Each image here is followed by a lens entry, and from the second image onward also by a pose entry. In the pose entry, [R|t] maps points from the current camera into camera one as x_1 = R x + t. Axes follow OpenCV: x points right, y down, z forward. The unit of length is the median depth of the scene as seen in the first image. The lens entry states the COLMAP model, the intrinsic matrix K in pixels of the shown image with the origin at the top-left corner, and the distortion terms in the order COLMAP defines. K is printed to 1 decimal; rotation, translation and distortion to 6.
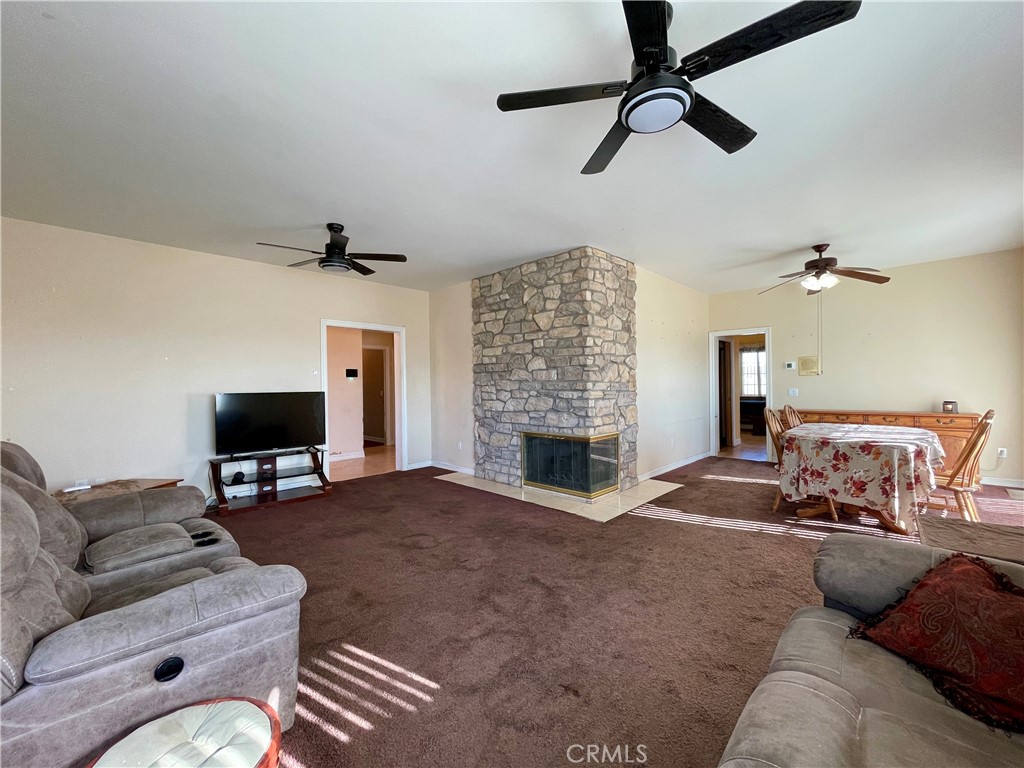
lens RADIAL K [[413.8, 0, 512.0], [0, 413.8, 384.0], [0, 0, 1]] dist [-0.002375, -0.000071]
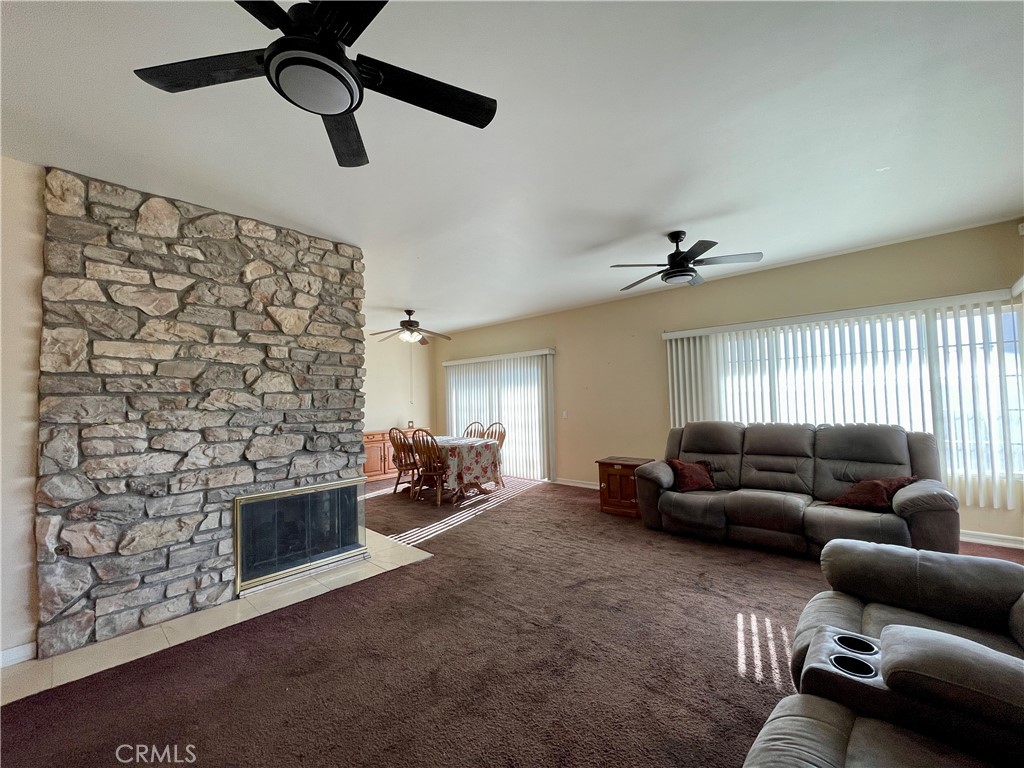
lens RADIAL K [[413.8, 0, 512.0], [0, 413.8, 384.0], [0, 0, 1]] dist [-0.002375, -0.000071]
pose [[-0.024315, 0.056433, 0.998110, -0.596431], [0.026888, 0.998081, -0.055777, -0.002188], [-0.999343, 0.025481, -0.025785, 0.657790]]
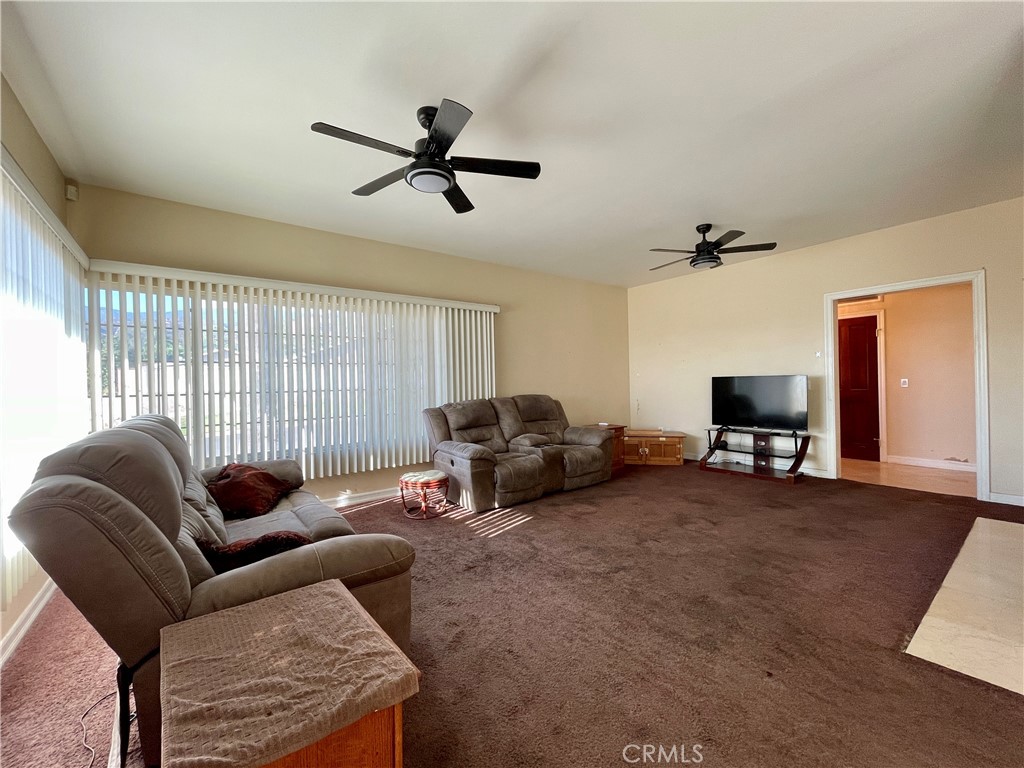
lens RADIAL K [[413.8, 0, 512.0], [0, 413.8, 384.0], [0, 0, 1]] dist [-0.002375, -0.000071]
pose [[-0.134692, 0.020322, -0.990679, 0.584817], [0.020297, 0.999636, 0.017746, 0.009348], [0.990680, -0.017717, -0.135056, 0.493097]]
